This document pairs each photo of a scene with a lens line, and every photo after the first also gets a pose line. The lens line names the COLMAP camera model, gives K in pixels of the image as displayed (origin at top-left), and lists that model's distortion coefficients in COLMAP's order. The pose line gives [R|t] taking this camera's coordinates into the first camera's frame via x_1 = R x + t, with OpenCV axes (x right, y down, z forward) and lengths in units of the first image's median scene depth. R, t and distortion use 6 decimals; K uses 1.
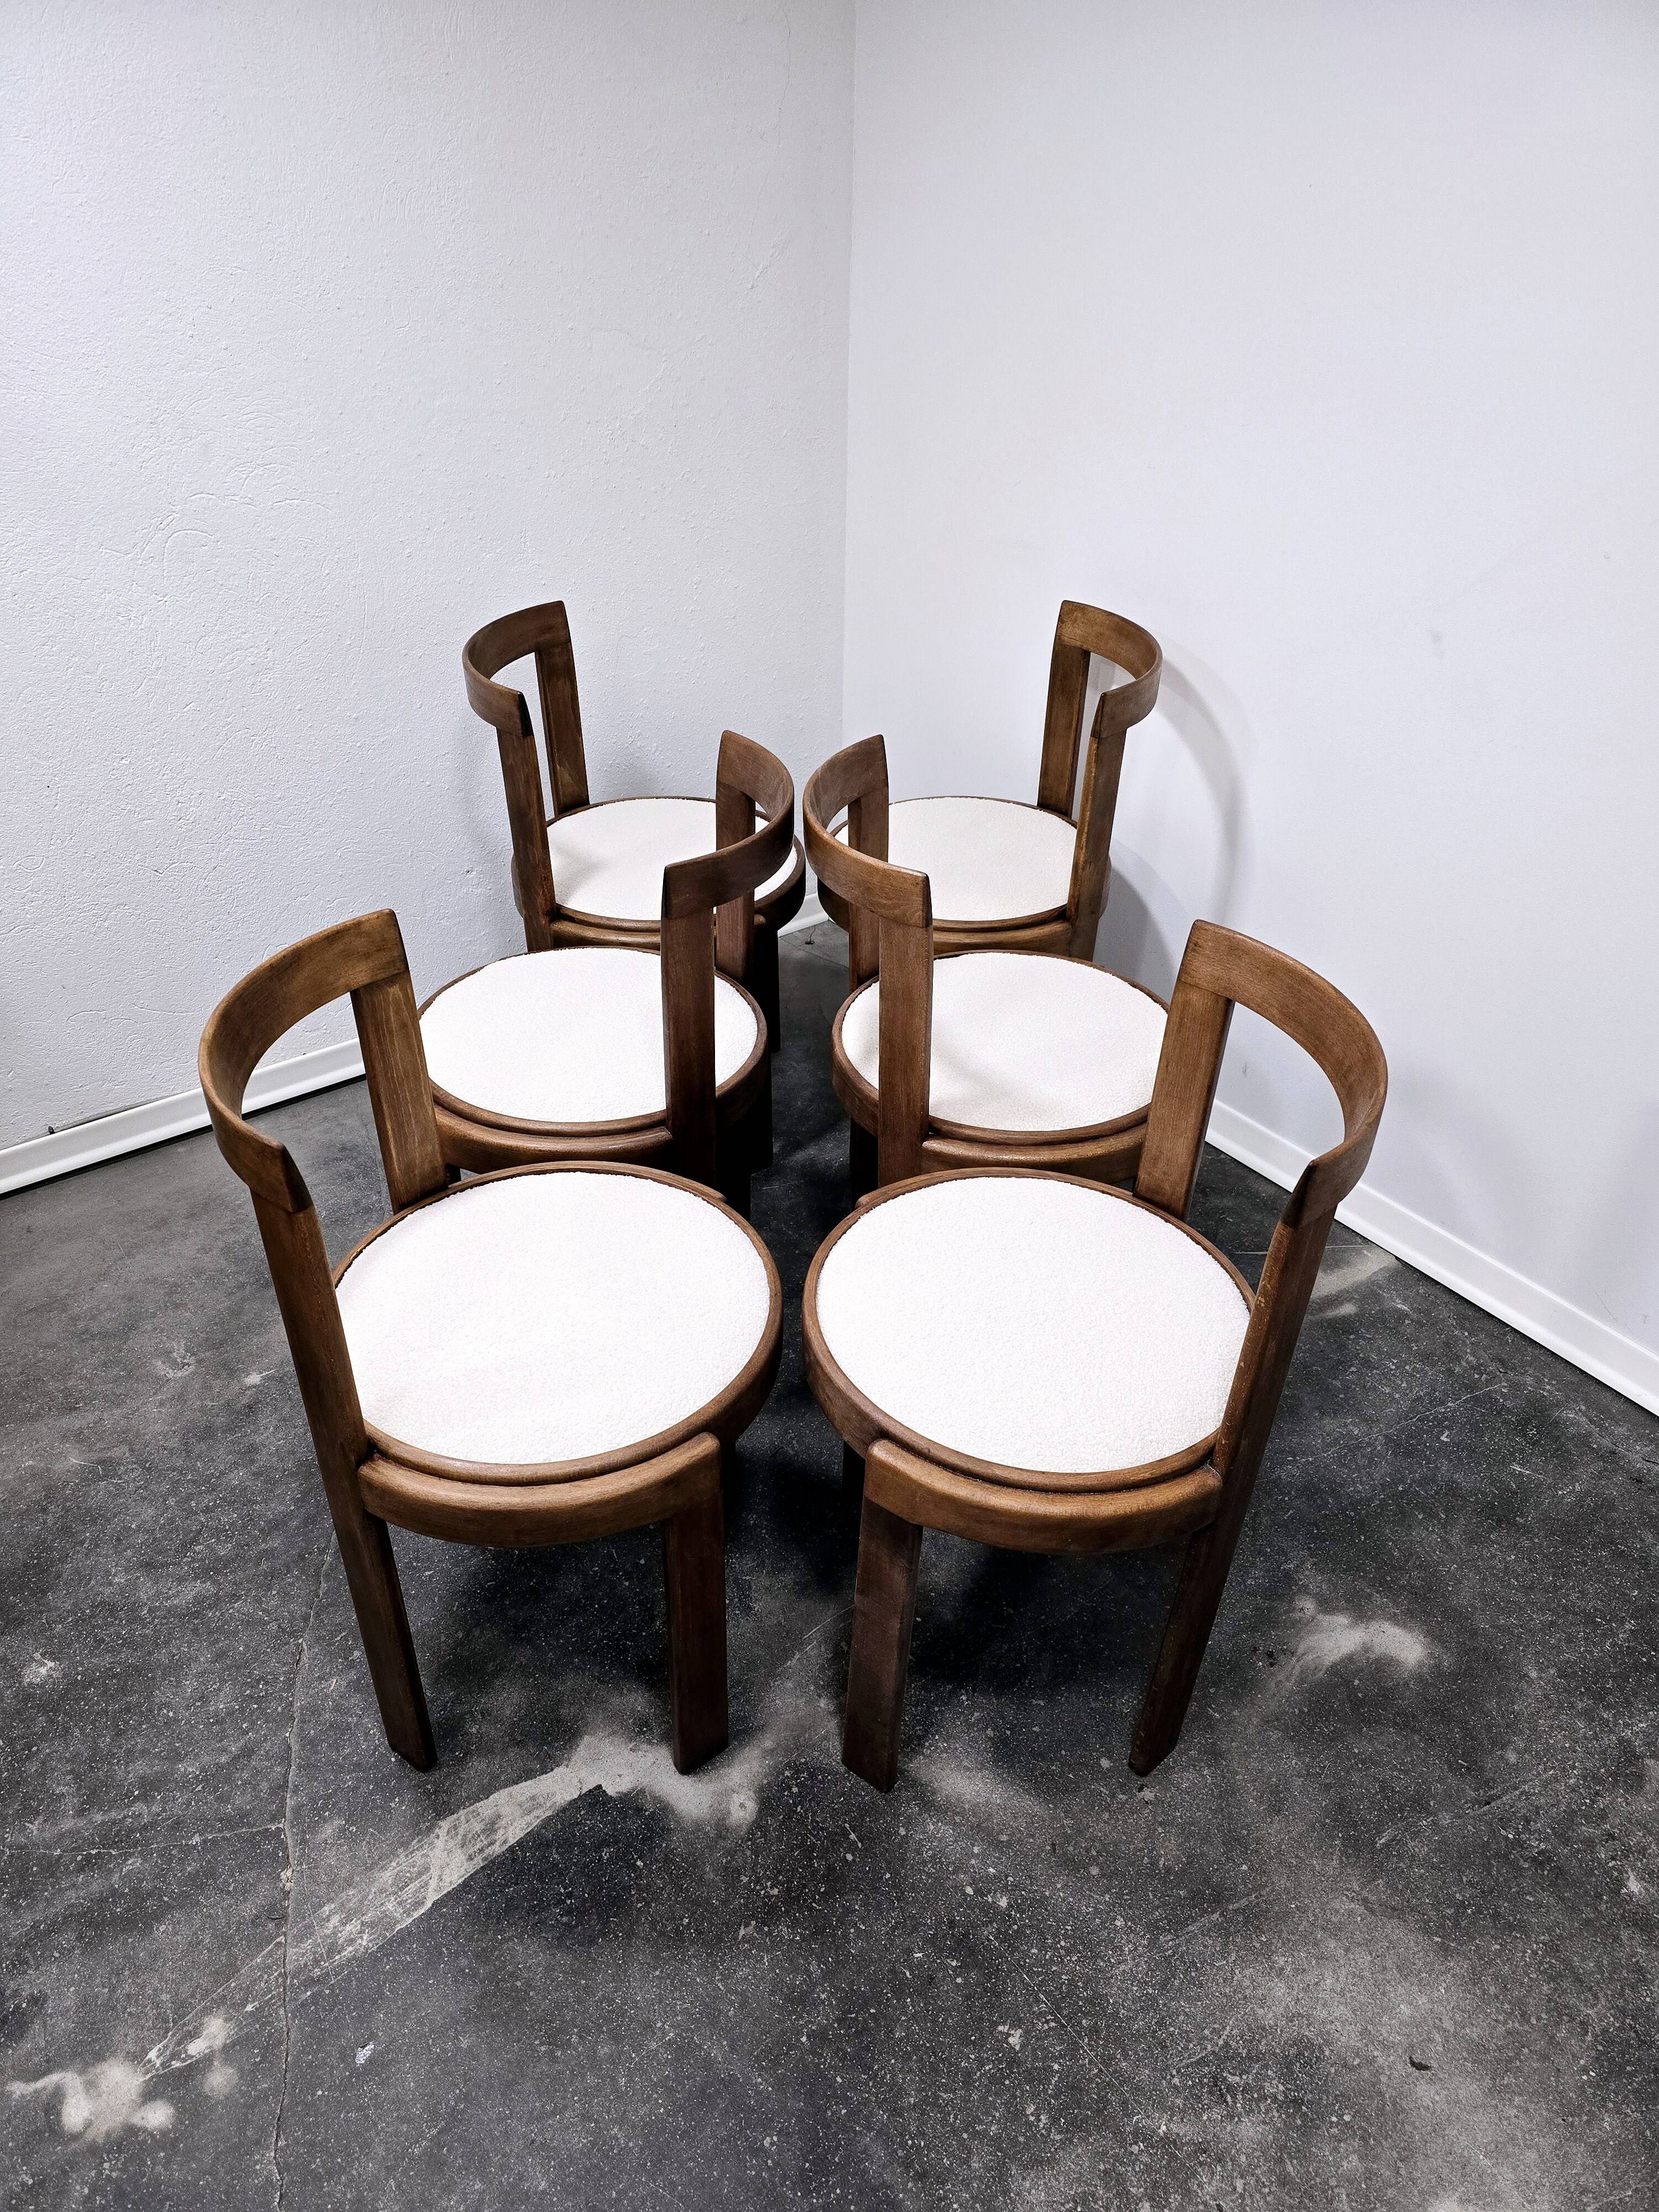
lens RADIAL K [[1506.2, 0, 812.4], [0, 1506.2, 1108.2], [0, 0, 1]] dist [0.063836, -0.060420]
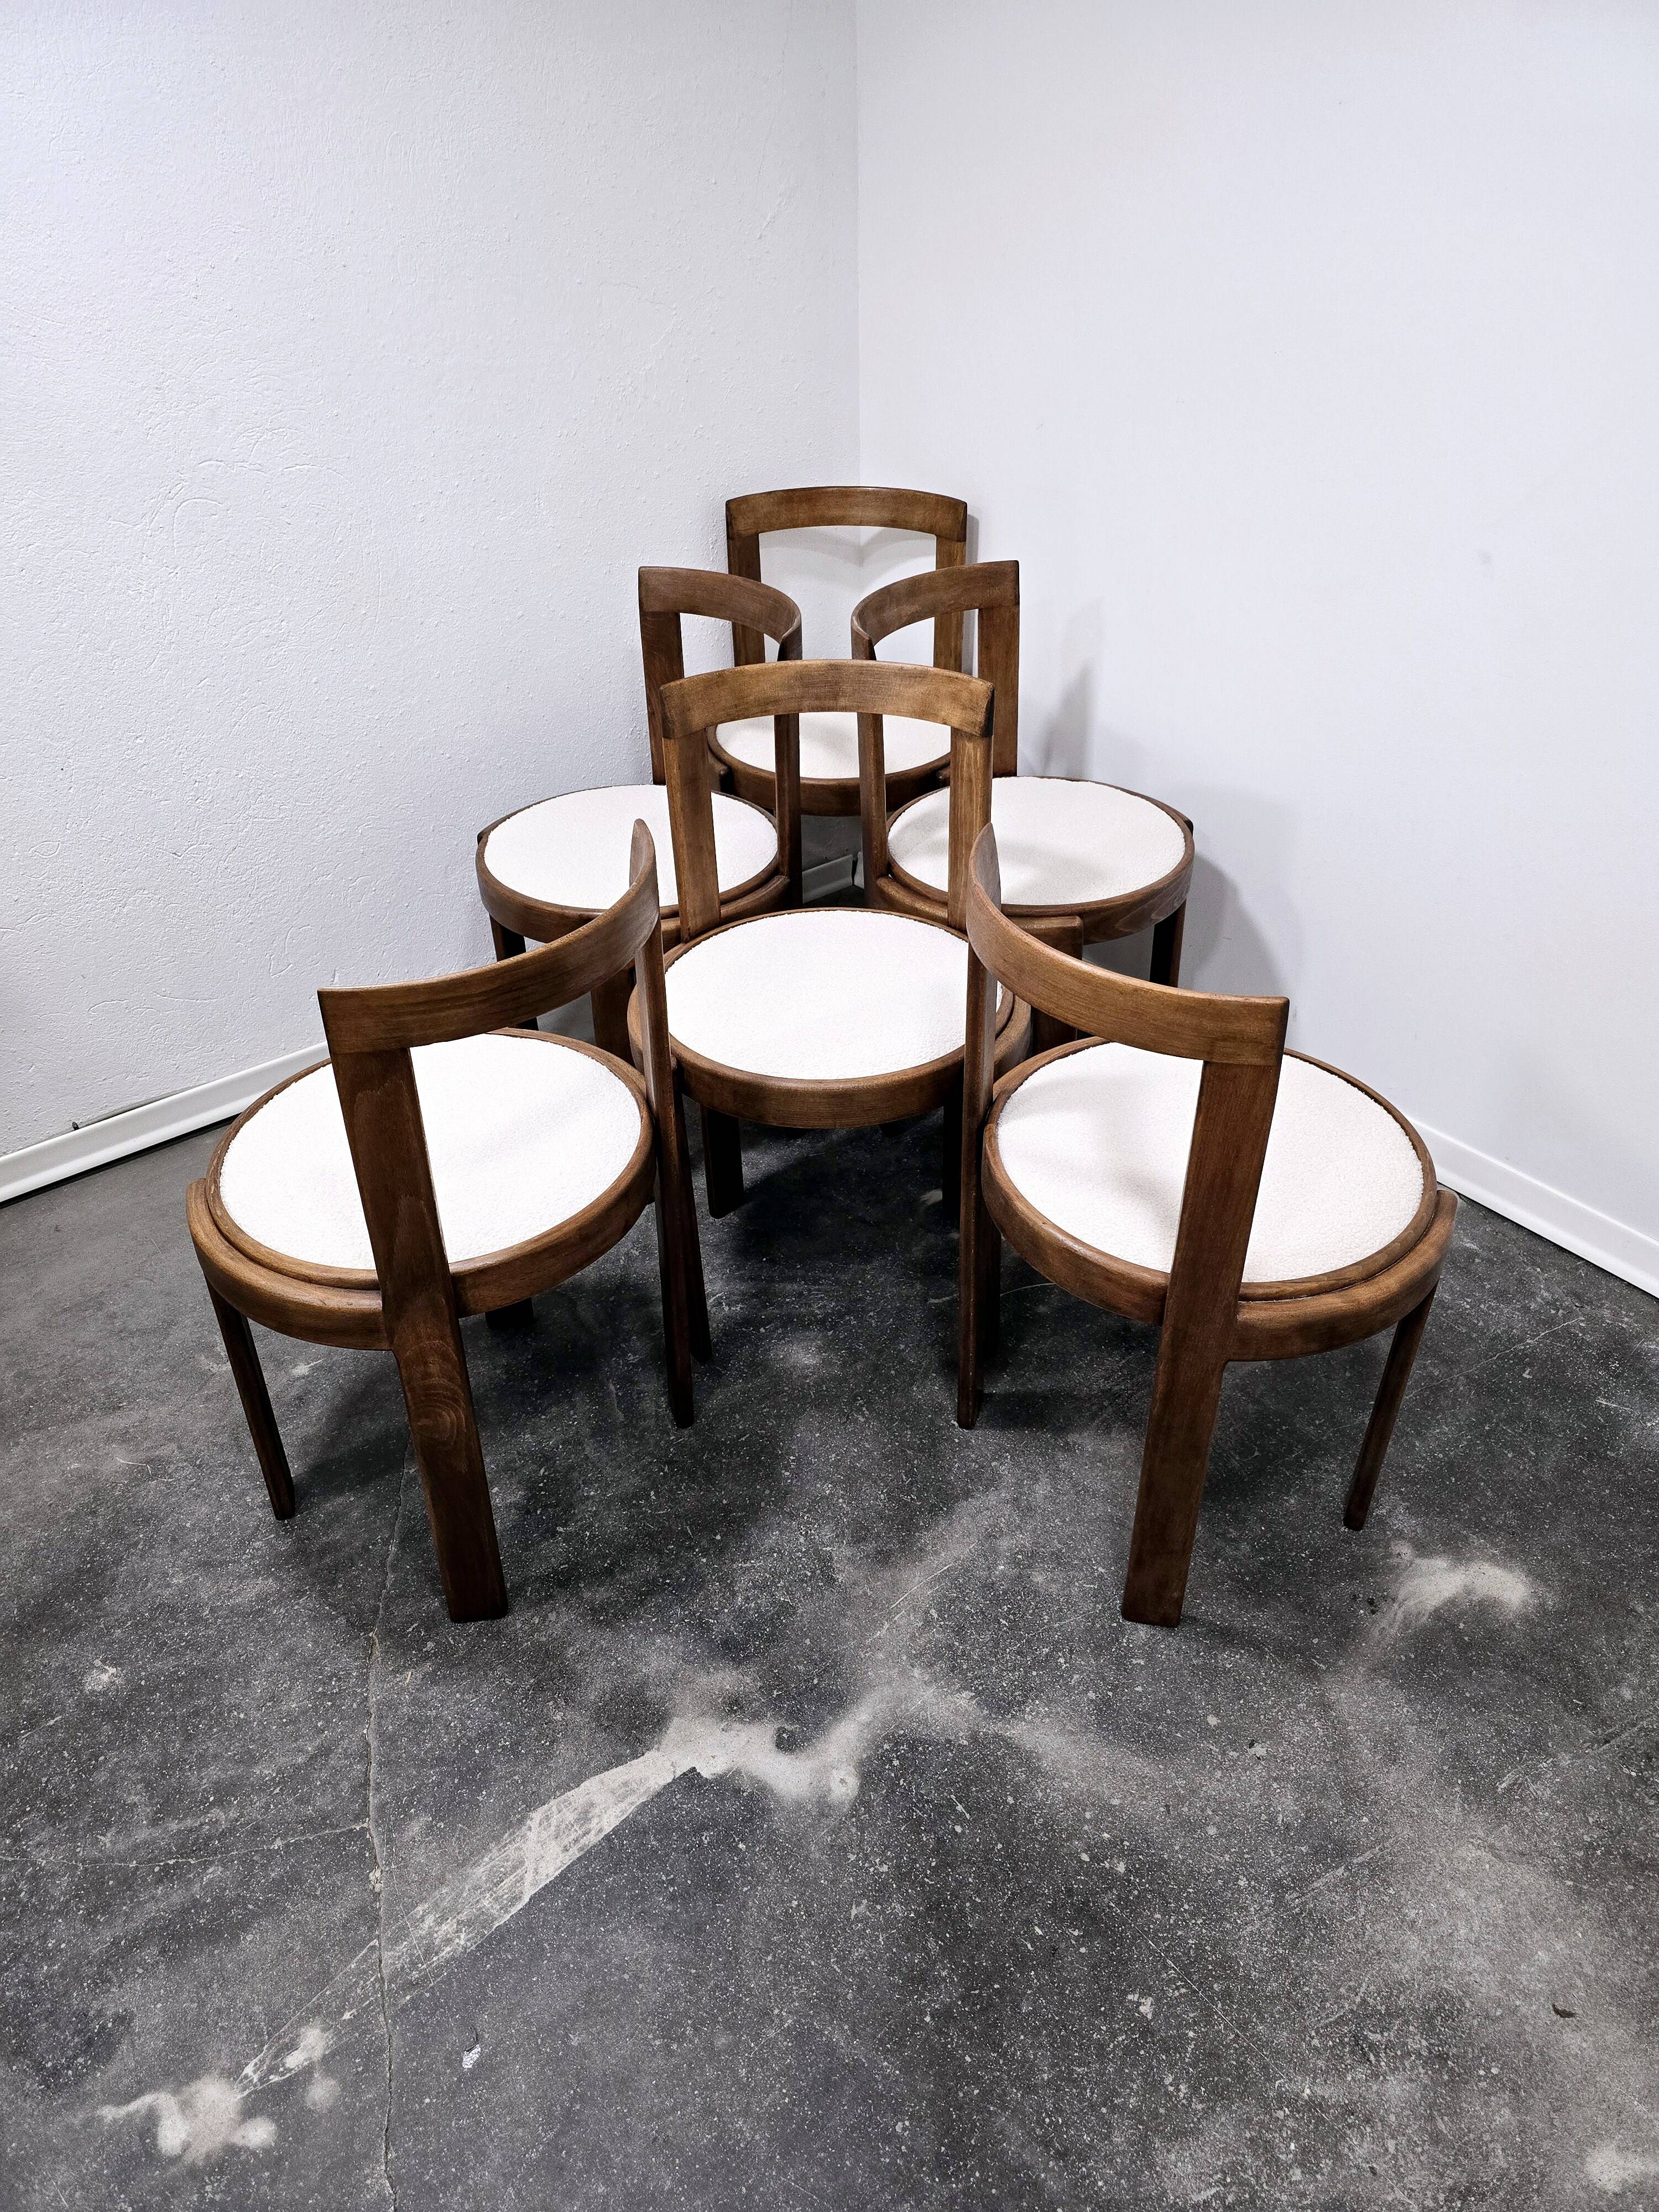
lens RADIAL K [[1509.5, 0, 833.0], [0, 1509.5, 1089.0], [0, 0, 1]] dist [0.059833, -0.058081]
pose [[0.998997, -0.041563, 0.016673, -0.049038], [0.041636, 0.999125, -0.004065, 0.022542], [-0.016490, 0.004755, 0.999853, 0.031037]]
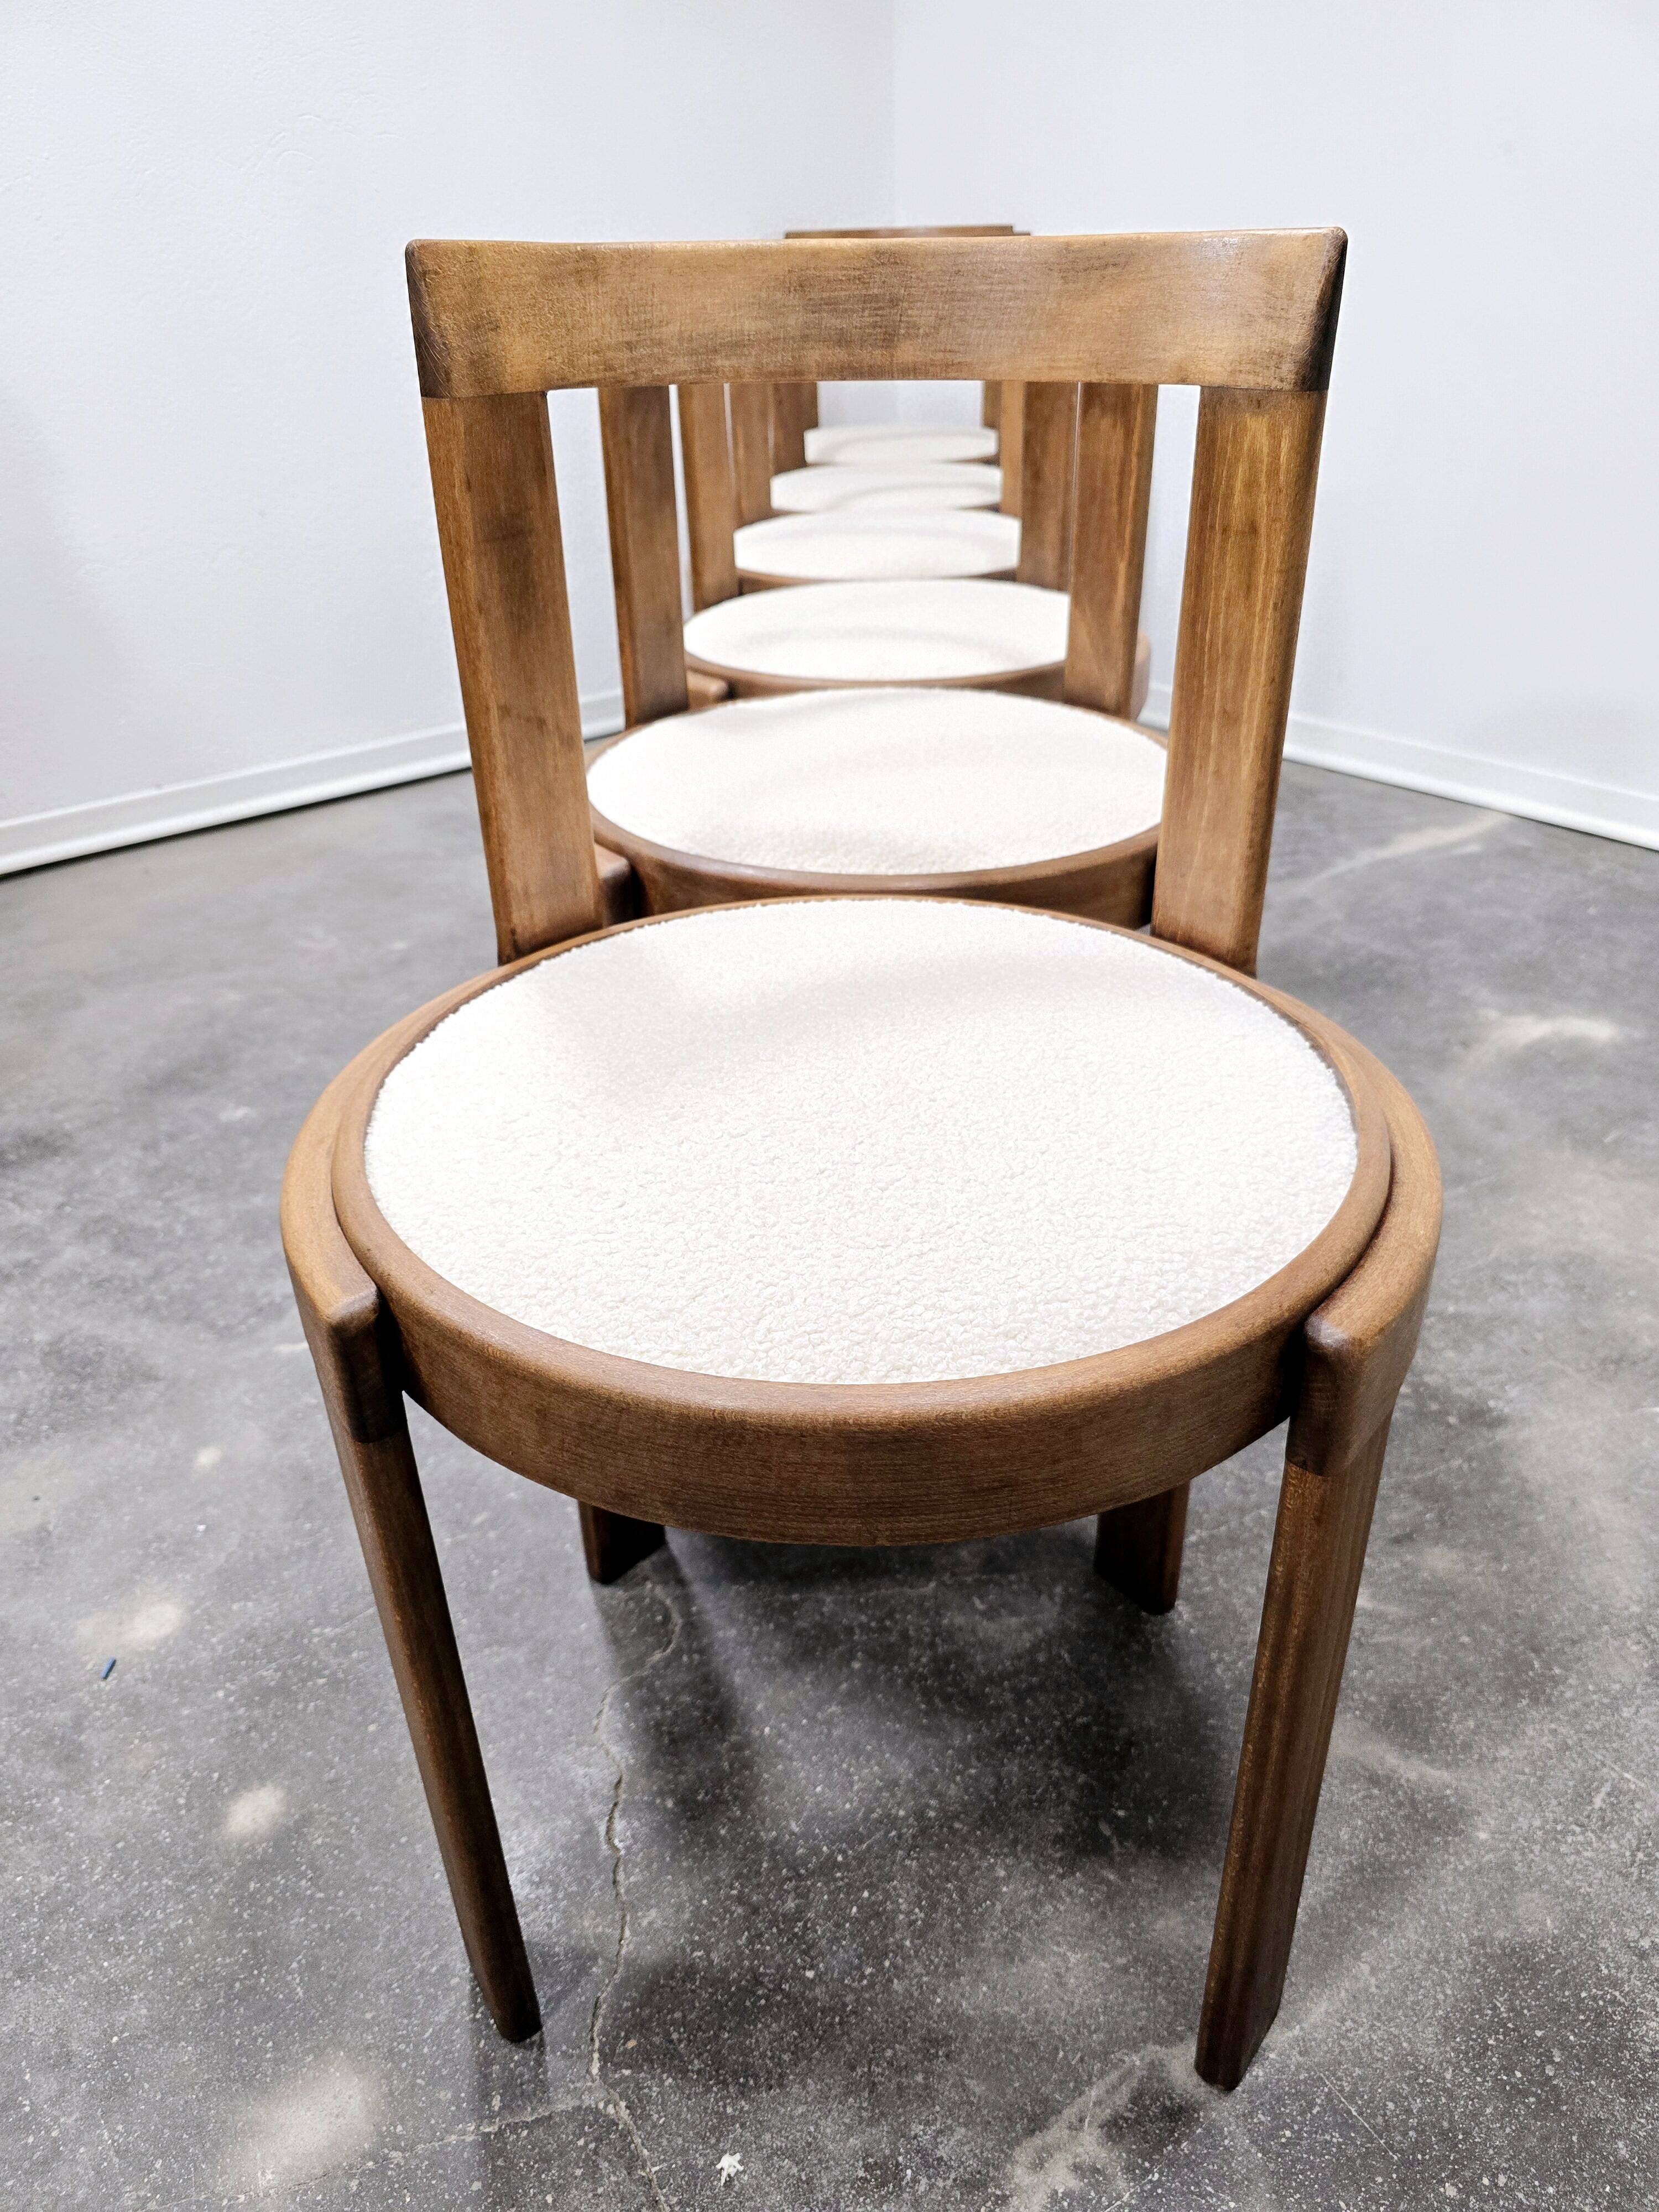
lens RADIAL K [[1530.6, 0, 829.5], [0, 1530.6, 1106.0], [0, 0, 1]] dist [0.043027, -0.045720]
pose [[0.997476, -0.062366, 0.033946, -0.165411], [0.064881, 0.994773, -0.078851, 0.488112], [-0.028851, 0.080855, 0.996308, 0.004562]]
